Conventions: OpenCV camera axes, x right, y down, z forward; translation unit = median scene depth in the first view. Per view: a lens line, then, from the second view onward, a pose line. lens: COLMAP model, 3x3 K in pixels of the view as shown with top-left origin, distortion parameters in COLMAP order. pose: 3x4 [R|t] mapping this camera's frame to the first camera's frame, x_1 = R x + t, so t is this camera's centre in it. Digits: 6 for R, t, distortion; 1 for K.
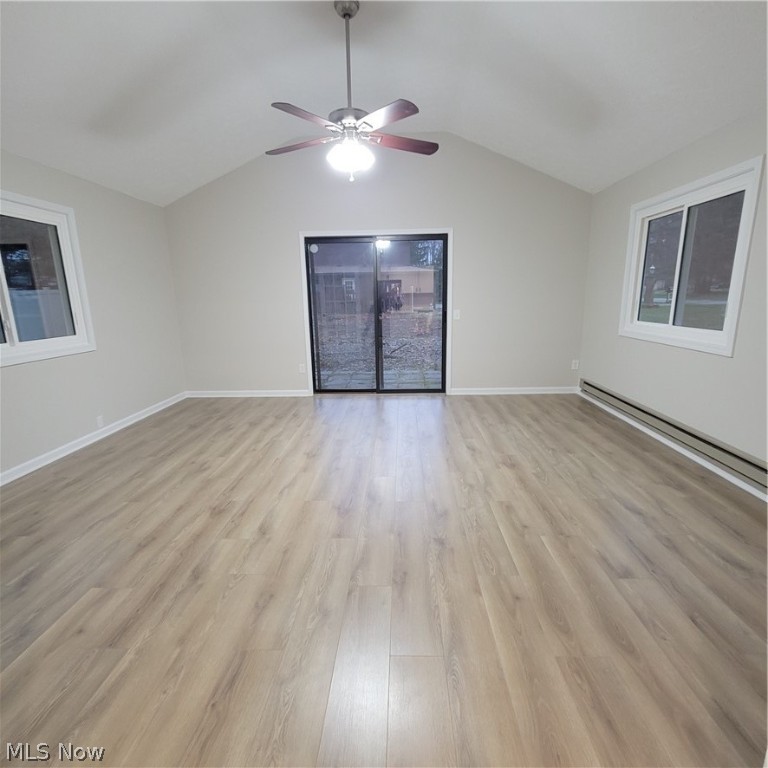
lens RADIAL K [[415.2, 0, 384.0], [0, 415.2, 384.0], [0, 0, 1]] dist [0.002371, -0.000176]
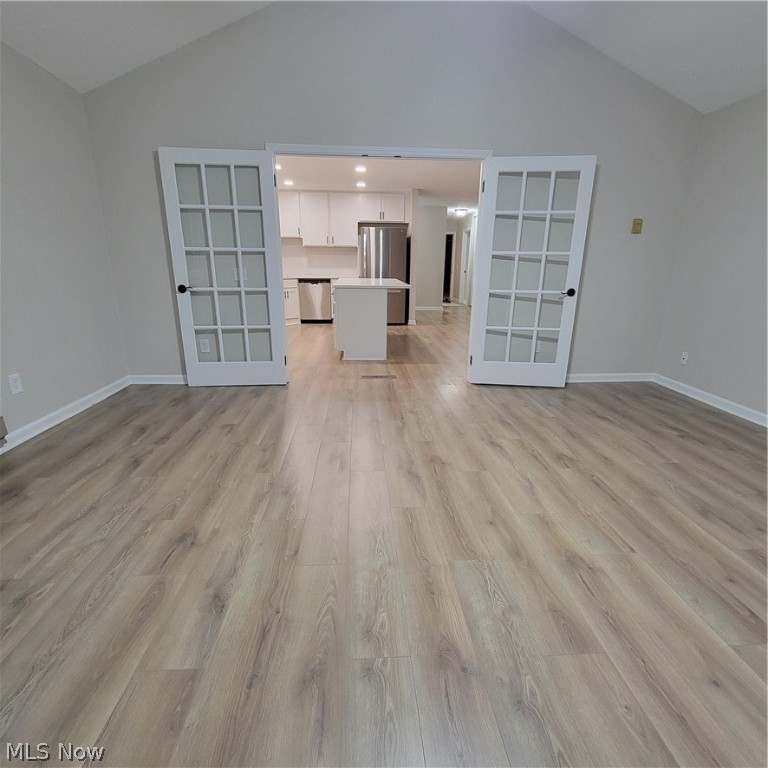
lens RADIAL K [[415.2, 0, 384.0], [0, 415.2, 384.0], [0, 0, 1]] dist [0.002371, -0.000176]
pose [[-0.994559, 0.036467, -0.097589, 0.111260], [-0.013838, 0.882195, 0.470681, -0.303492], [0.103257, 0.469471, -0.876890, 1.730391]]
